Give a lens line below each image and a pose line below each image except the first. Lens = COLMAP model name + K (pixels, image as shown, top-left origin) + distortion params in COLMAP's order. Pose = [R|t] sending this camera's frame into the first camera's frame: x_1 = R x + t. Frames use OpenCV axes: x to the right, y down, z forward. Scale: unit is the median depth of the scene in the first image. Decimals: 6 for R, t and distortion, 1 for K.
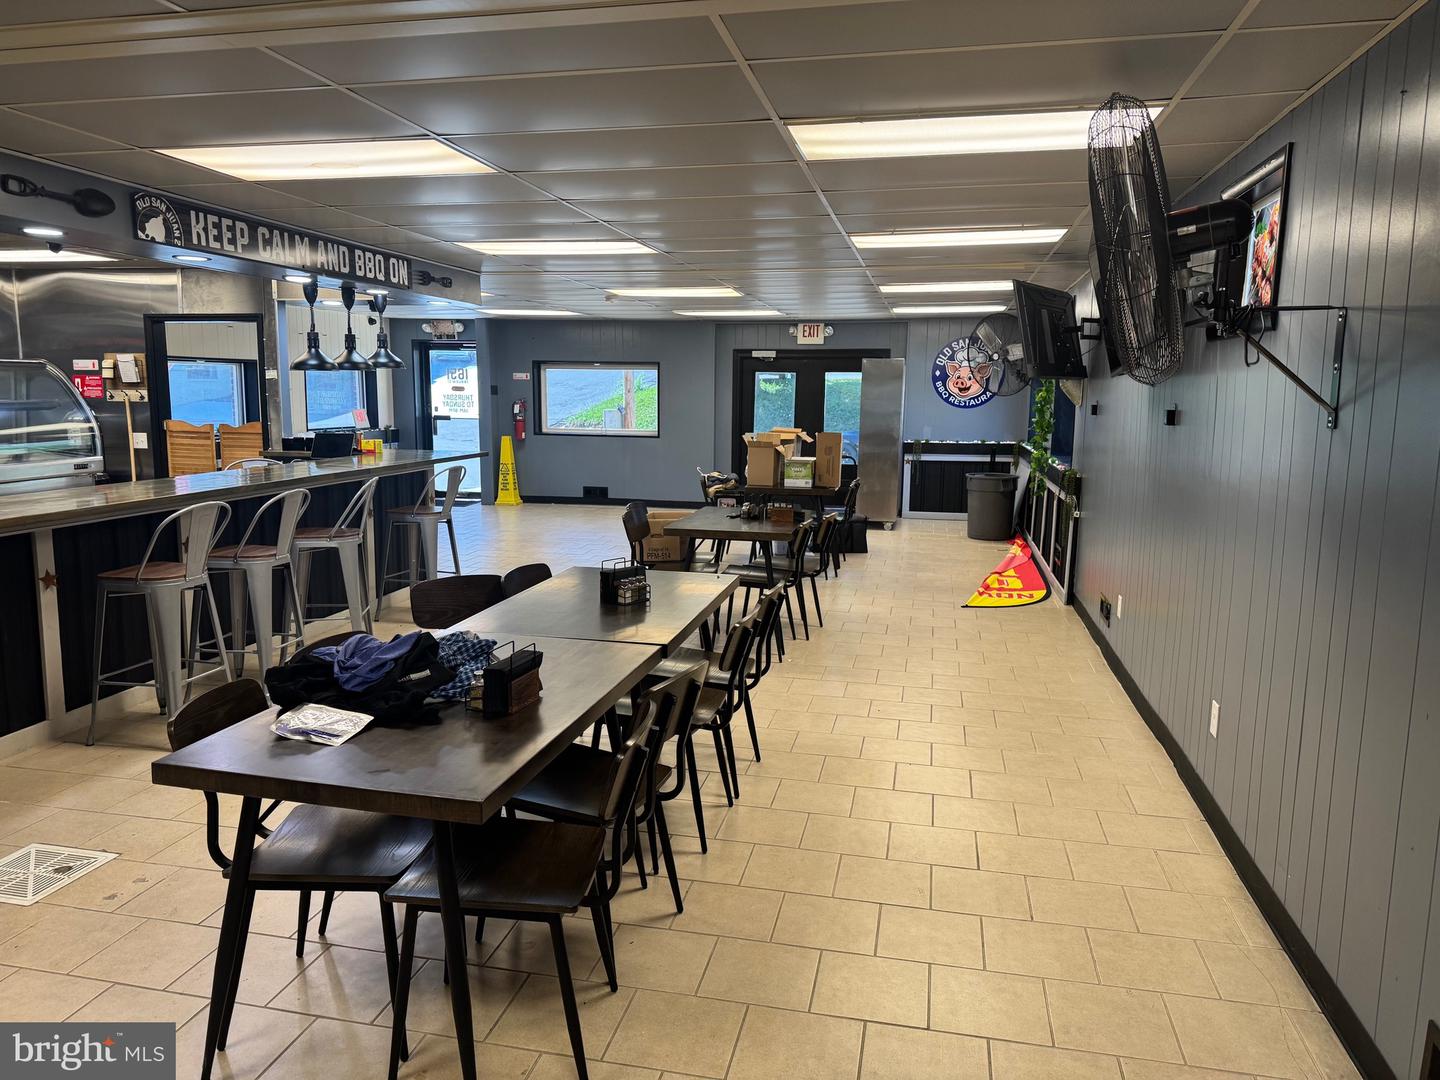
lens RADIAL K [[1003.5, 0, 713.2], [0, 1003.5, 538.0], [0, 0, 1]] dist [0.119998, -0.180067]
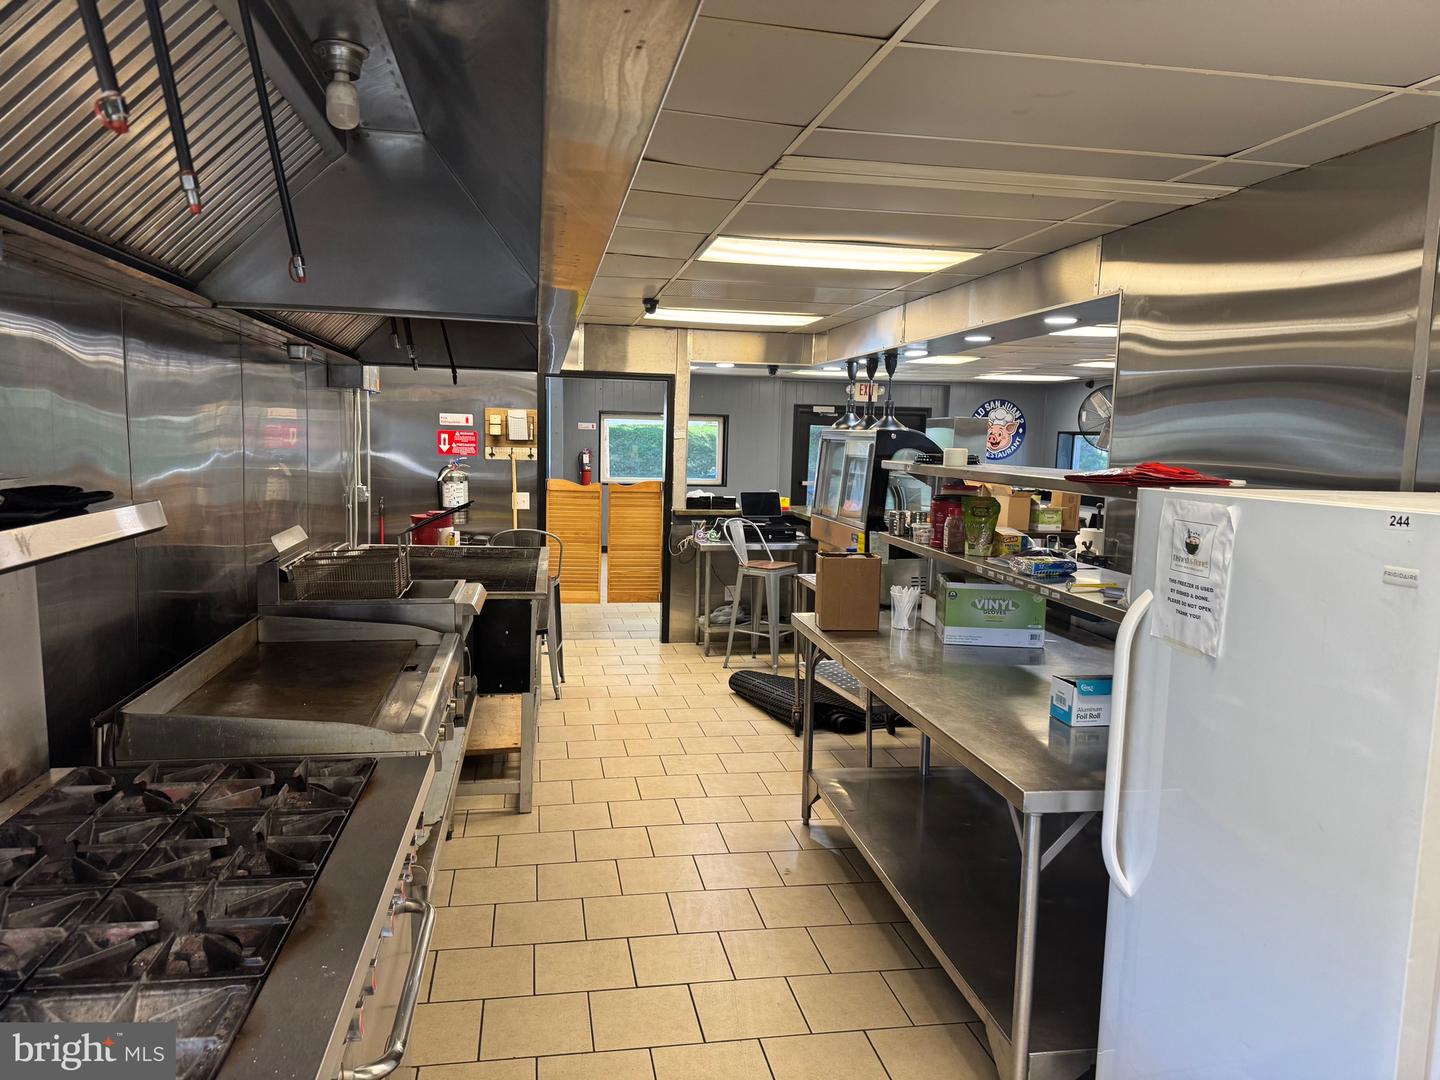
lens RADIAL K [[1003.5, 0, 713.2], [0, 1003.5, 538.0], [0, 0, 1]] dist [0.119998, -0.180067]
pose [[0.924087, -0.027338, 0.381204, -0.783616], [0.041981, 0.998663, -0.030148, -0.026436], [-0.379870, 0.043863, 0.923999, 0.076680]]
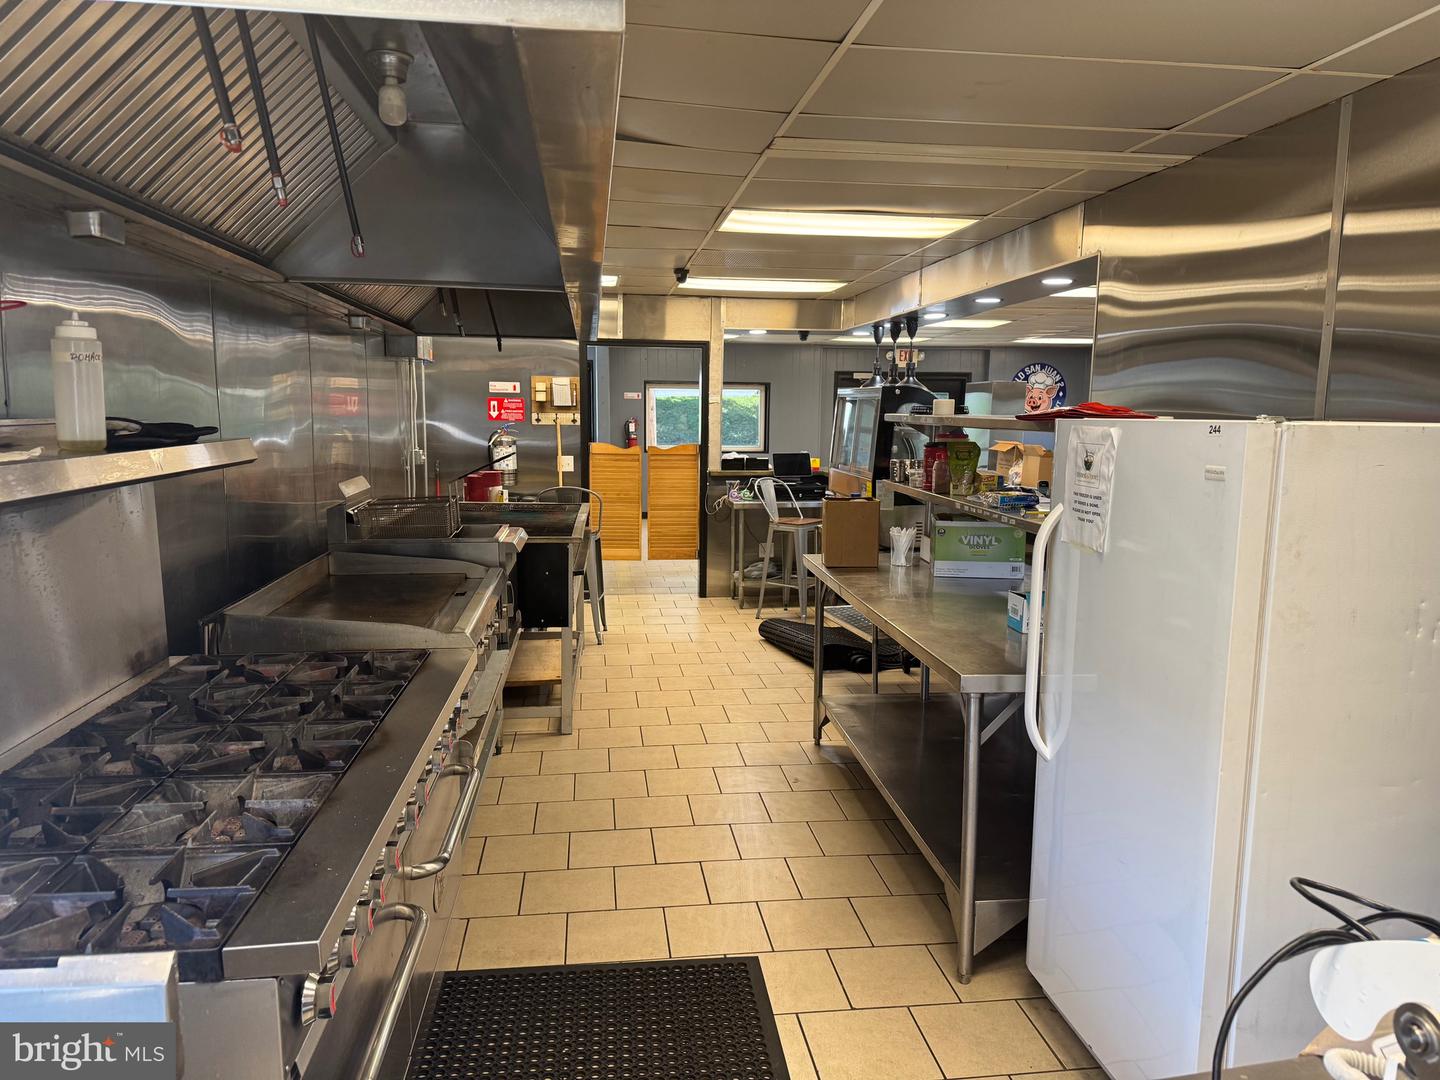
lens RADIAL K [[1001.5, 0, 720.0], [0, 1001.5, 540.0], [0, 0, 1]] dist [0.148530, -0.259598]
pose [[0.940696, -0.044080, 0.336374, -0.785244], [0.048093, 0.998836, -0.003604, -0.009687], [-0.335824, 0.019567, 0.941722, 0.020068]]
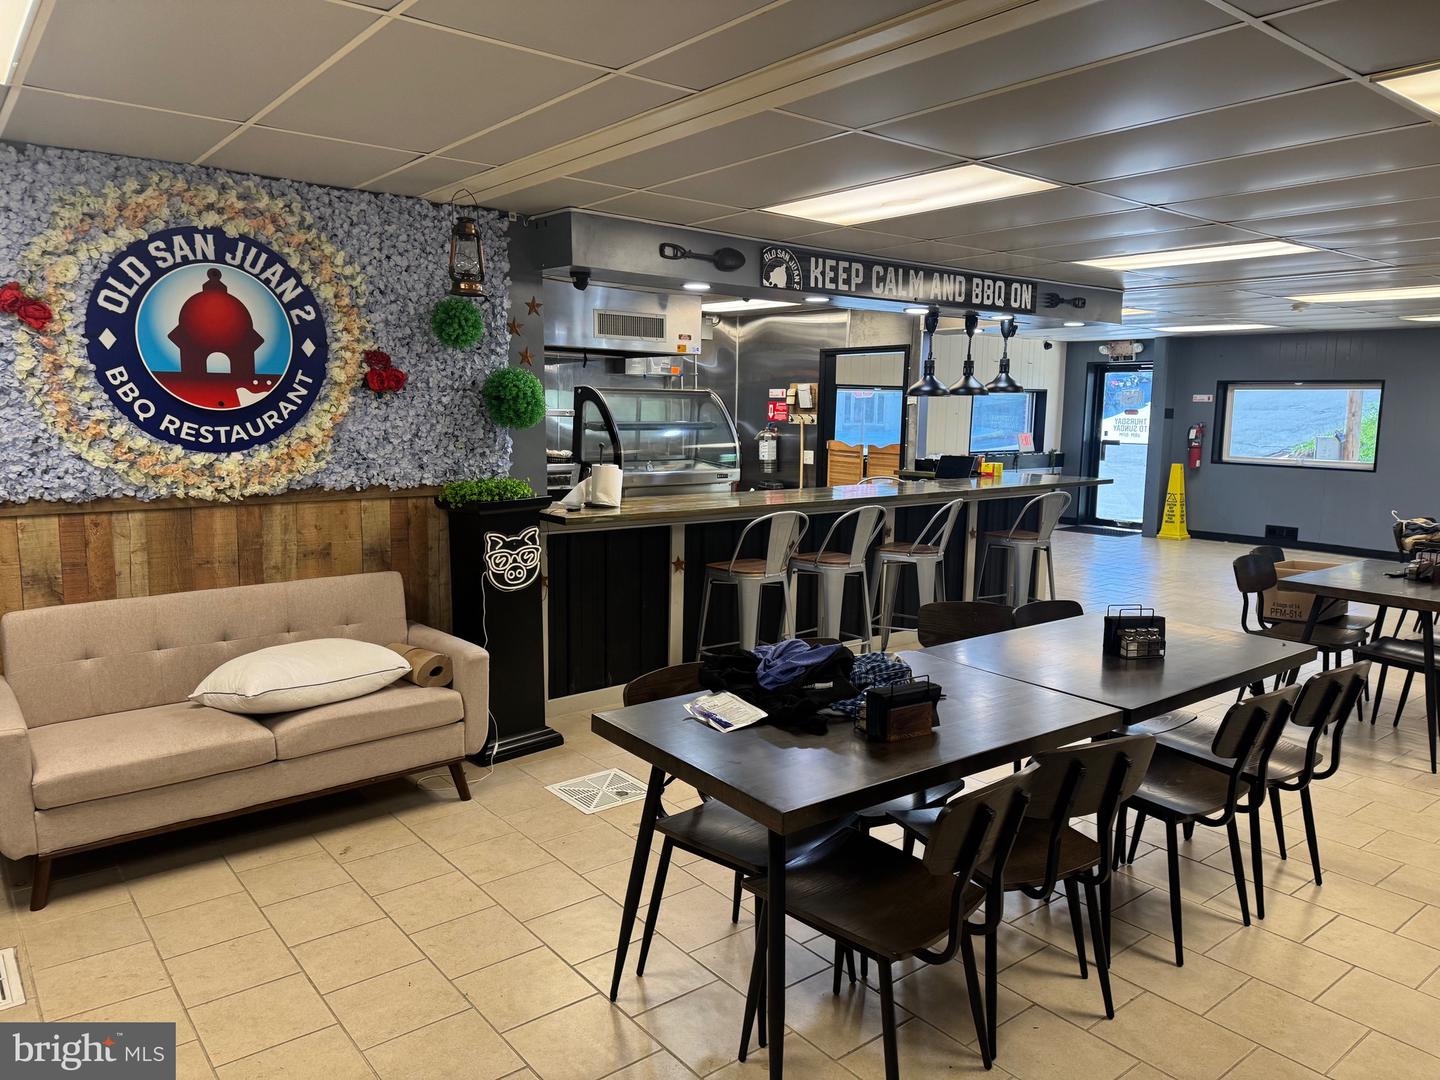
lens RADIAL K [[1003.5, 0, 713.2], [0, 1003.5, 538.0], [0, 0, 1]] dist [0.119998, -0.180067]
pose [[0.774038, 0.084316, -0.627500, 0.090686], [-0.099078, 0.995013, 0.011483, -0.005693], [0.625339, 0.053284, 0.778532, 0.039930]]
